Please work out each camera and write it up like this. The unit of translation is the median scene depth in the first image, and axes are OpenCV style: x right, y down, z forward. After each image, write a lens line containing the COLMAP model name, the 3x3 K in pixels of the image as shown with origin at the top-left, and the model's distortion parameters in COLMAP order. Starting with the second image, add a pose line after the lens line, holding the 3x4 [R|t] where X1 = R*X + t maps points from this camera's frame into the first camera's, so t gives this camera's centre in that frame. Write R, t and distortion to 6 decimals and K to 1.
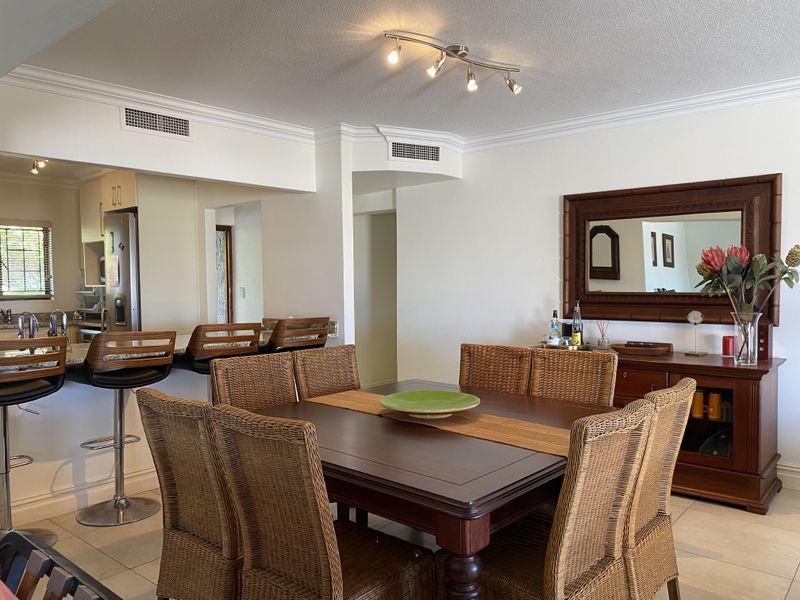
lens RADIAL K [[603.9, 0, 404.4], [0, 603.9, 301.9], [0, 0, 1]] dist [0.008663, -0.001203]
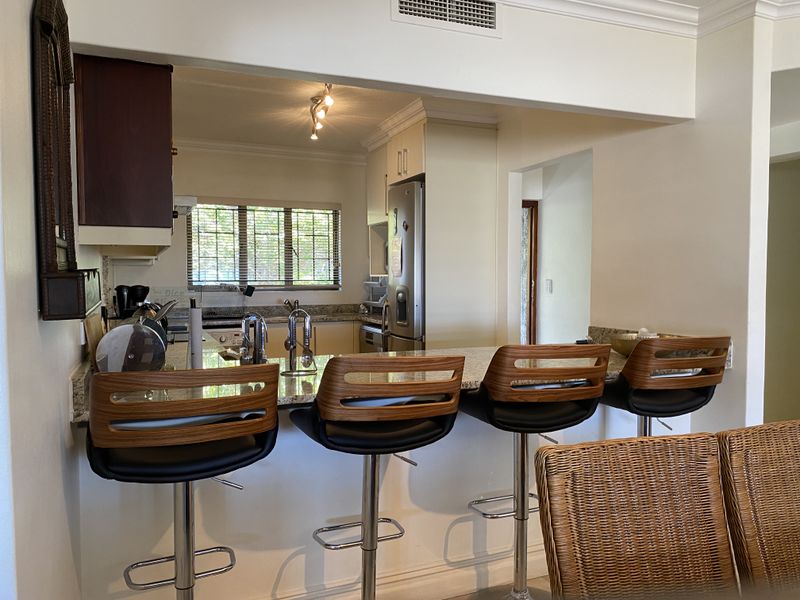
lens RADIAL K [[603.9, 0, 404.4], [0, 603.9, 301.9], [0, 0, 1]] dist [0.008663, -0.001203]
pose [[0.891210, 0.029885, -0.452605, -0.103448], [-0.024249, 0.999539, 0.018251, -0.006050], [0.452942, -0.005290, 0.891524, 0.281011]]
